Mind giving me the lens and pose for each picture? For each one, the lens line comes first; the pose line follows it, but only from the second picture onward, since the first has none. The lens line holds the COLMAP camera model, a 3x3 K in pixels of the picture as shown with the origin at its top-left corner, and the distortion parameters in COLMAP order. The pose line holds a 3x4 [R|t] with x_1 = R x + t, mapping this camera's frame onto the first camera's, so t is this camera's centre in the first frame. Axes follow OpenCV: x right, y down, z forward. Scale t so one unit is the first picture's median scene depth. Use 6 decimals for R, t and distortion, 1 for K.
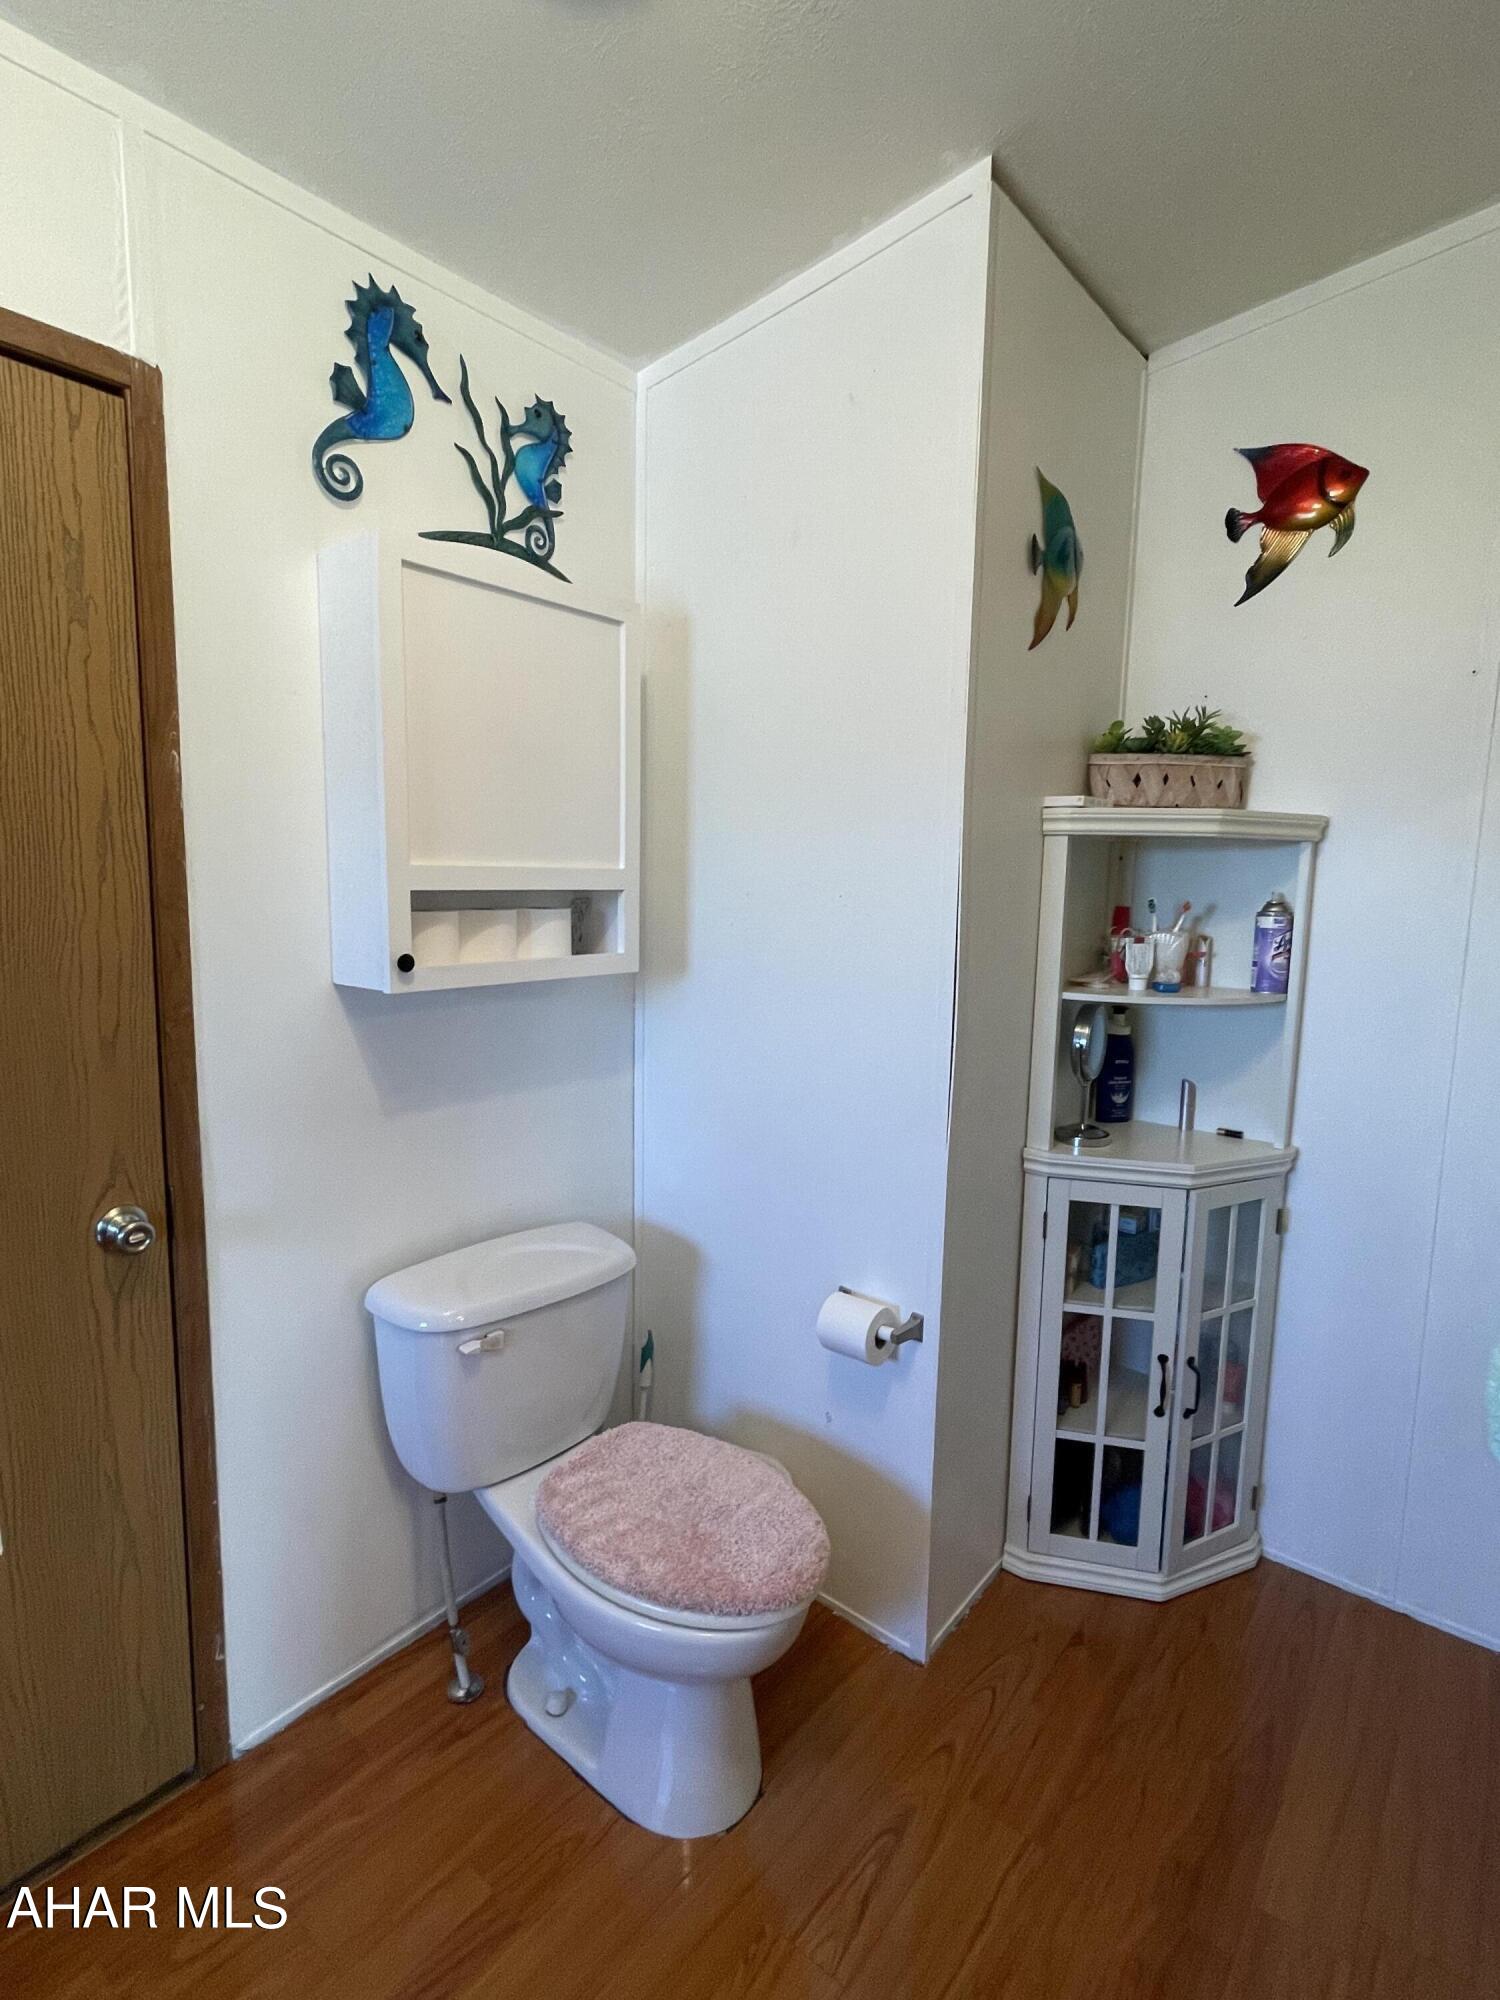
lens RADIAL K [[981.2, 0, 746.0], [0, 981.2, 994.3], [0, 0, 1]] dist [-0.001601, -0.000377]
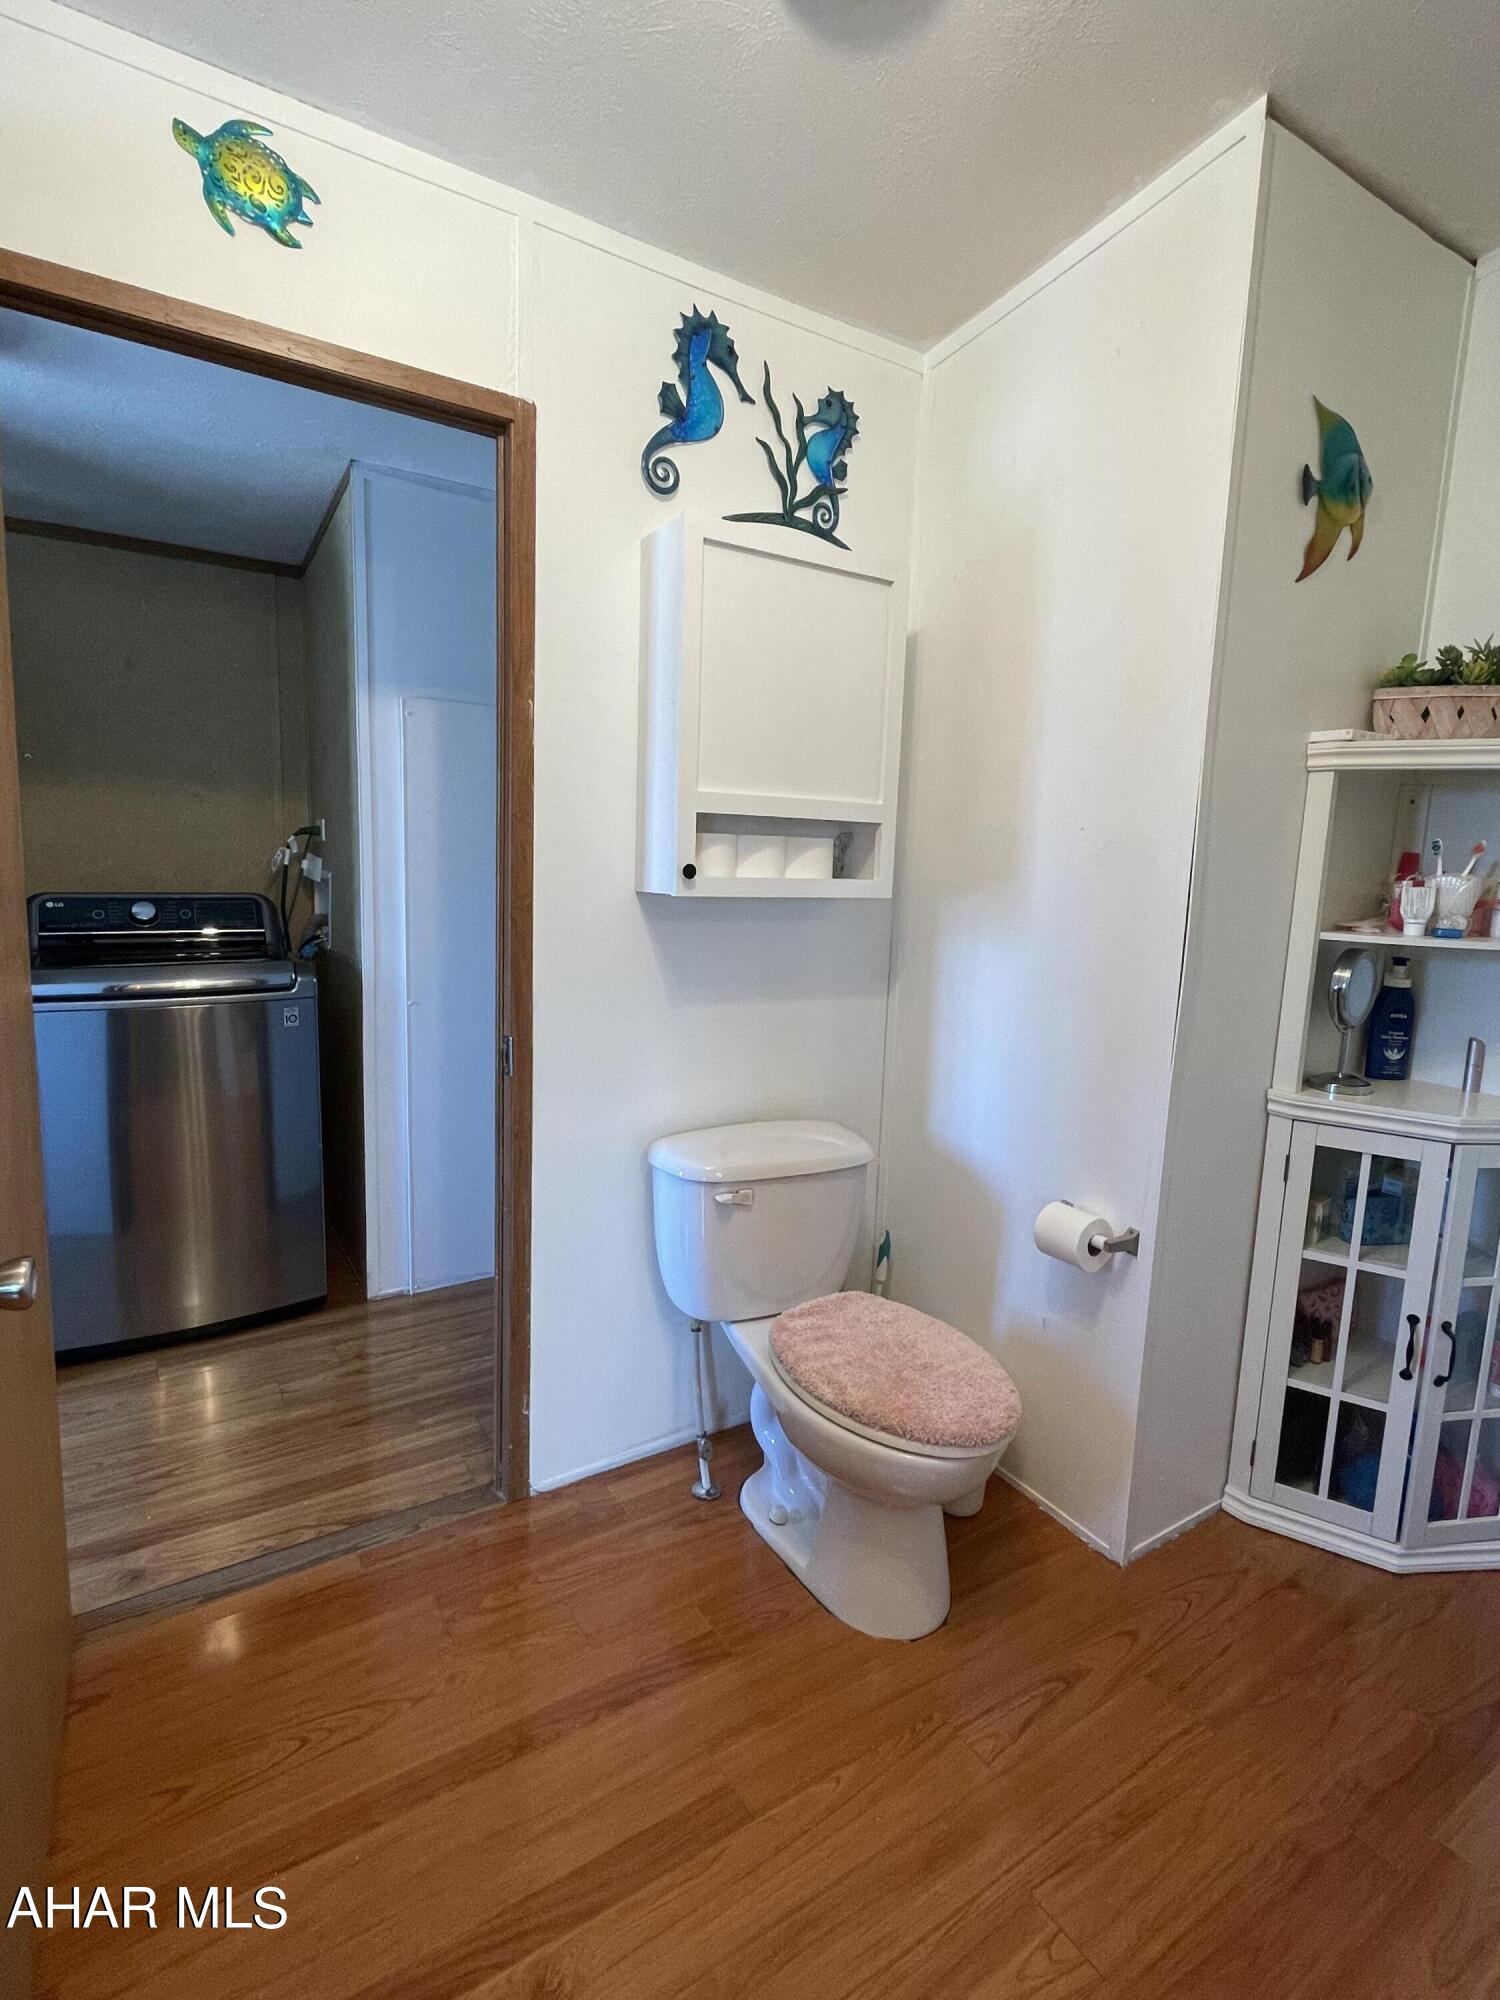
lens RADIAL K [[981.2, 0, 746.0], [0, 981.2, 994.3], [0, 0, 1]] dist [-0.001601, -0.000377]
pose [[0.950670, 0.059200, -0.304504, 0.082778], [-0.056051, 0.998246, 0.019081, 0.077114], [0.305099, -0.001072, 0.952320, -0.116051]]
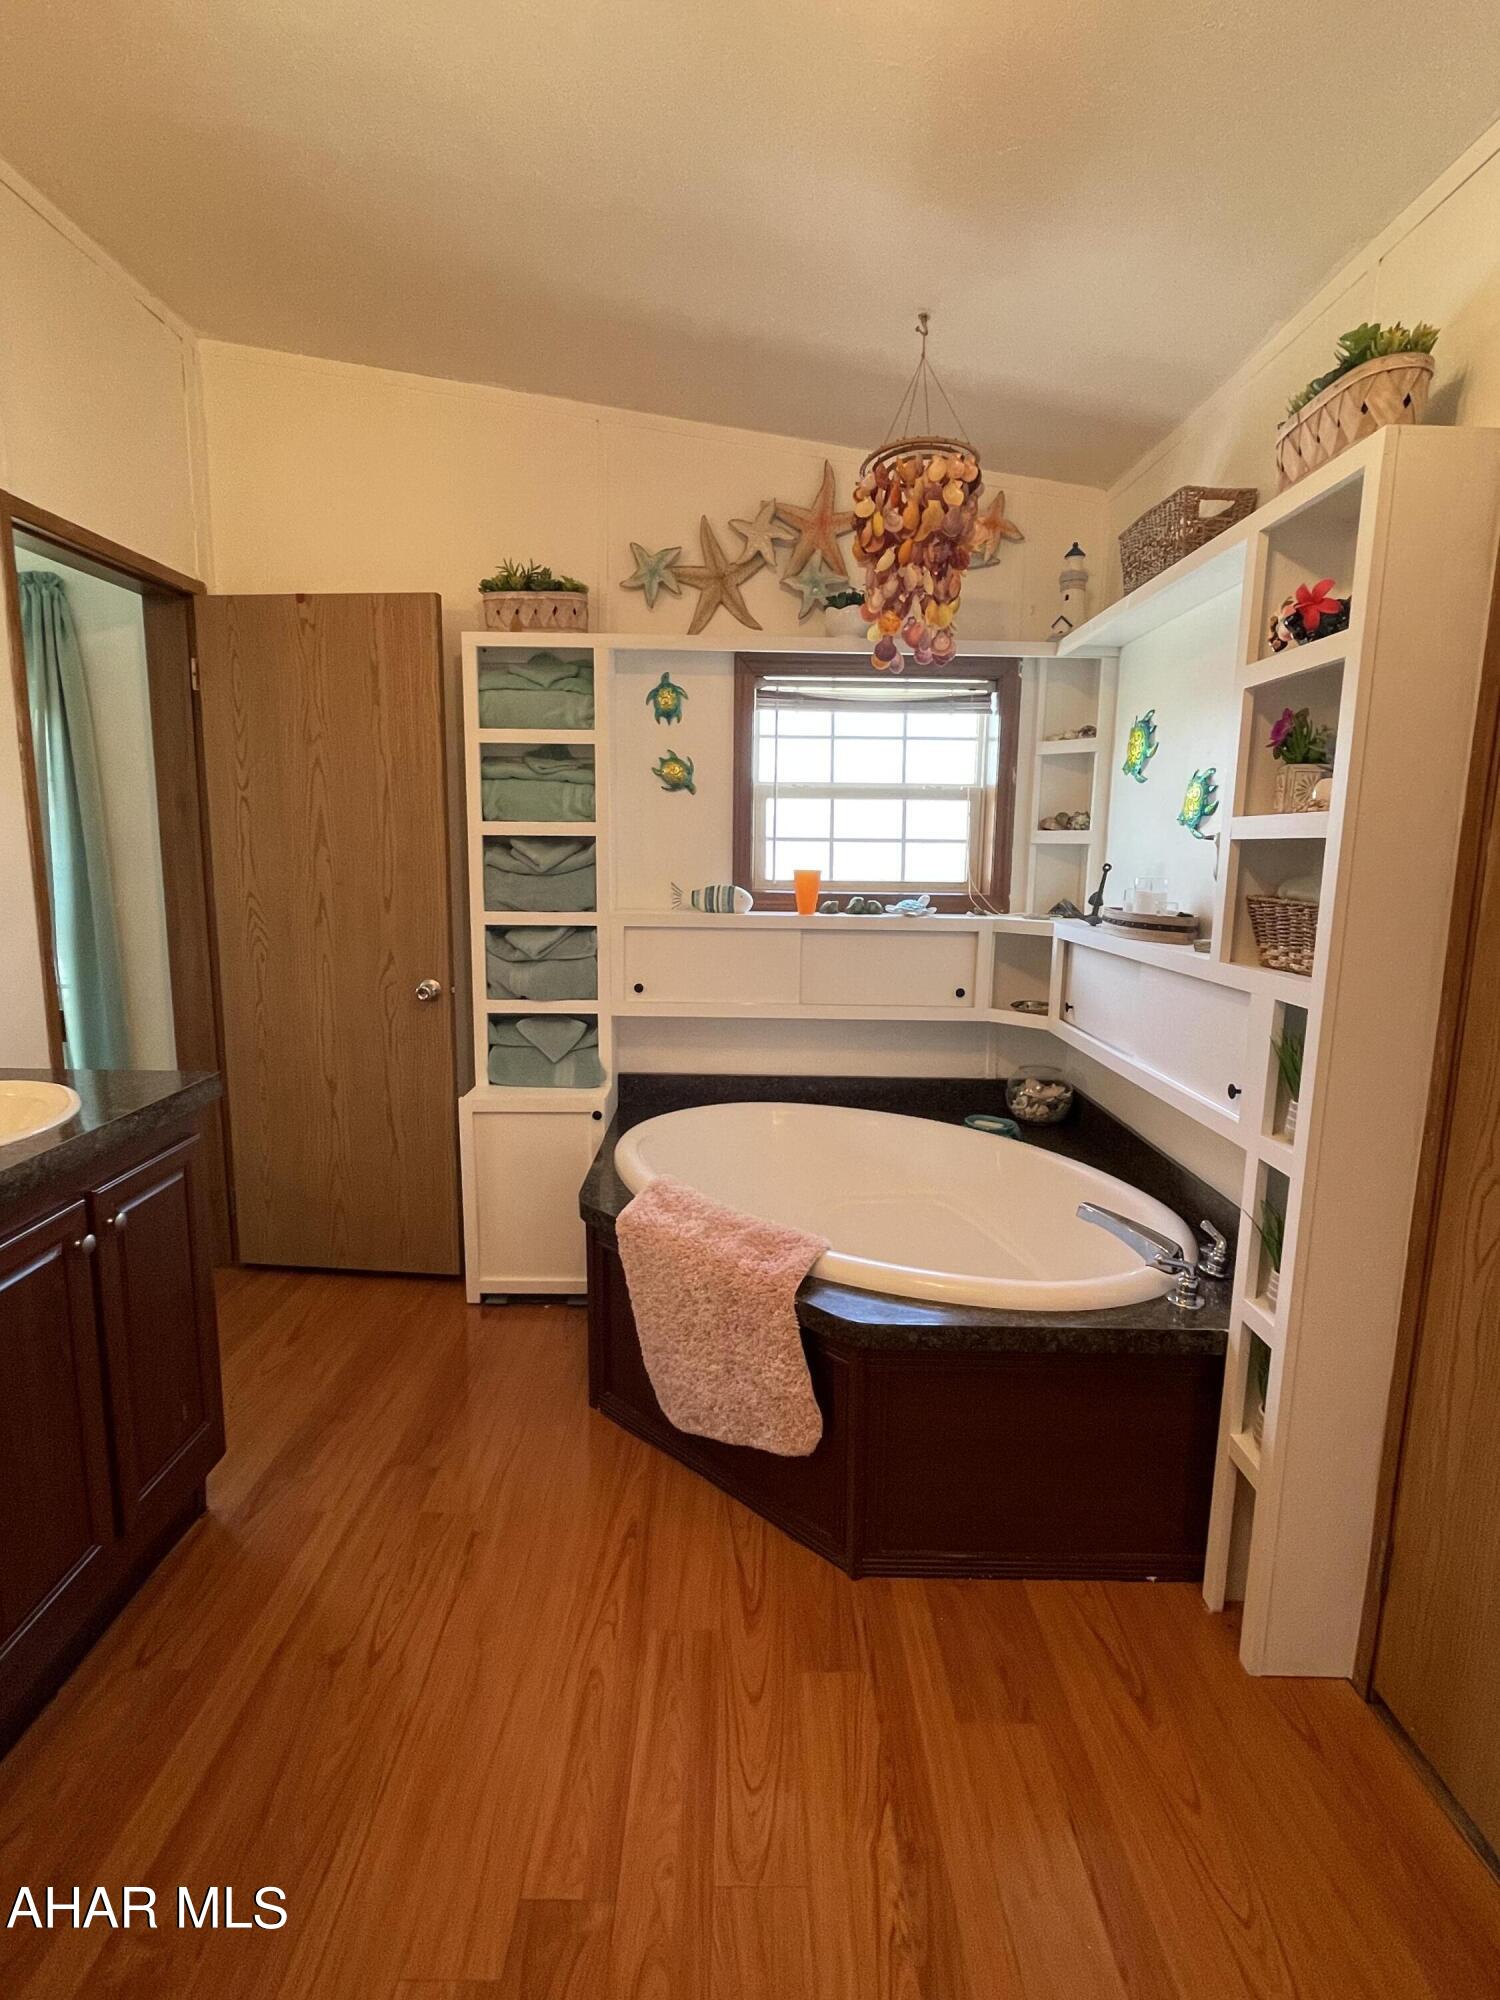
lens RADIAL K [[955.3, 0, 745.8], [0, 955.3, 995.4], [0, 0, 1]] dist [-0.000217, -0.001151]
pose [[-0.773005, 0.072934, -0.630194, 0.190884], [-0.098414, 0.967558, 0.232693, -0.043446], [0.626721, 0.241893, -0.740749, 0.602443]]
